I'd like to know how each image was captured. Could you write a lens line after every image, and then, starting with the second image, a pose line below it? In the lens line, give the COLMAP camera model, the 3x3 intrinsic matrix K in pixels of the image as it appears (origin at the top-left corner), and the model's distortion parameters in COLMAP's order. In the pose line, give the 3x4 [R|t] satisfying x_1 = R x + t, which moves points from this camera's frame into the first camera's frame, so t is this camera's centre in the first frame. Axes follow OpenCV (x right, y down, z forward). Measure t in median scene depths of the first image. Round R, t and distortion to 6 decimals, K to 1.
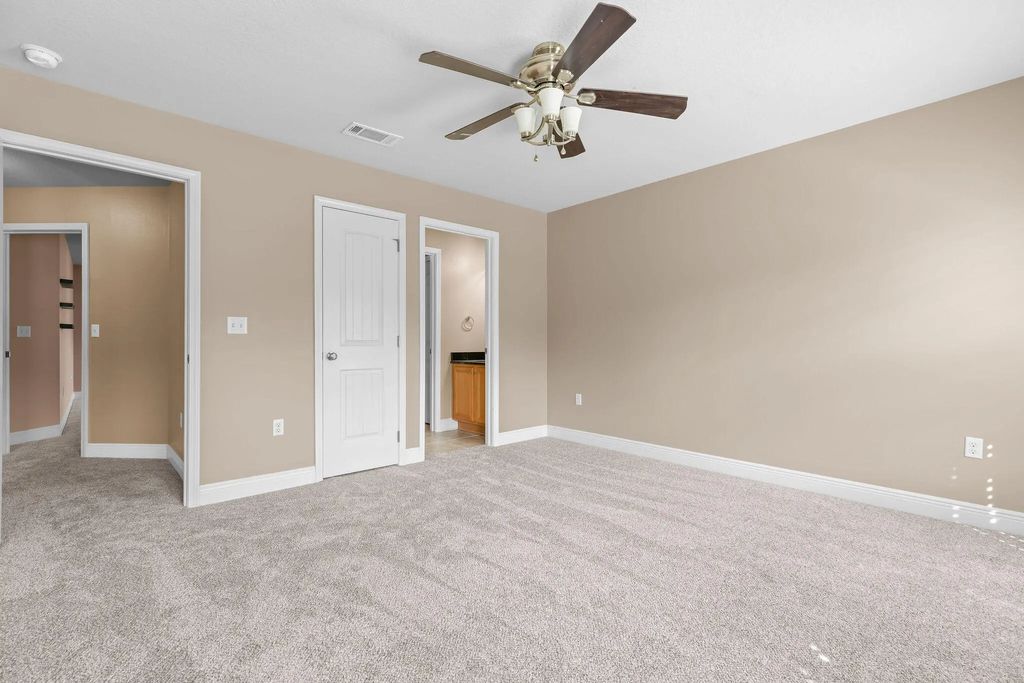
lens RADIAL K [[455.4, 0, 505.3], [0, 455.4, 345.4], [0, 0, 1]] dist [0.004742, 0.000310]
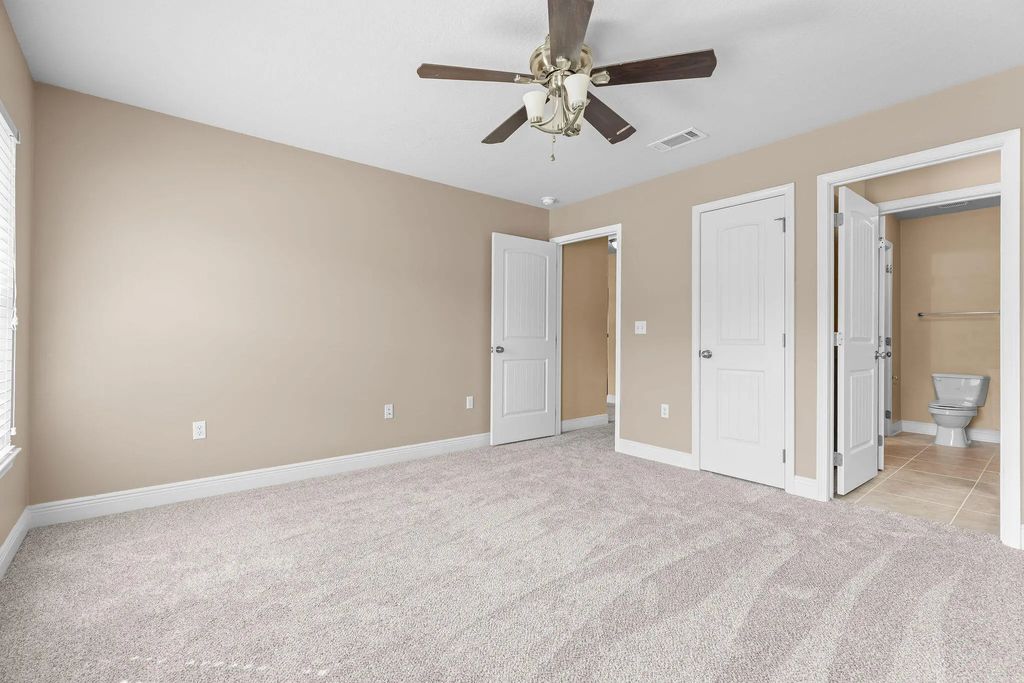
lens RADIAL K [[455.4, 0, 507.3], [0, 455.4, 331.5], [0, 0, 1]] dist [0.004742, 0.000310]
pose [[-0.037266, -0.012546, -0.999227, 0.740125], [-0.009430, 0.999881, -0.012203, -0.011557], [0.999261, 0.008968, -0.037380, 0.640016]]
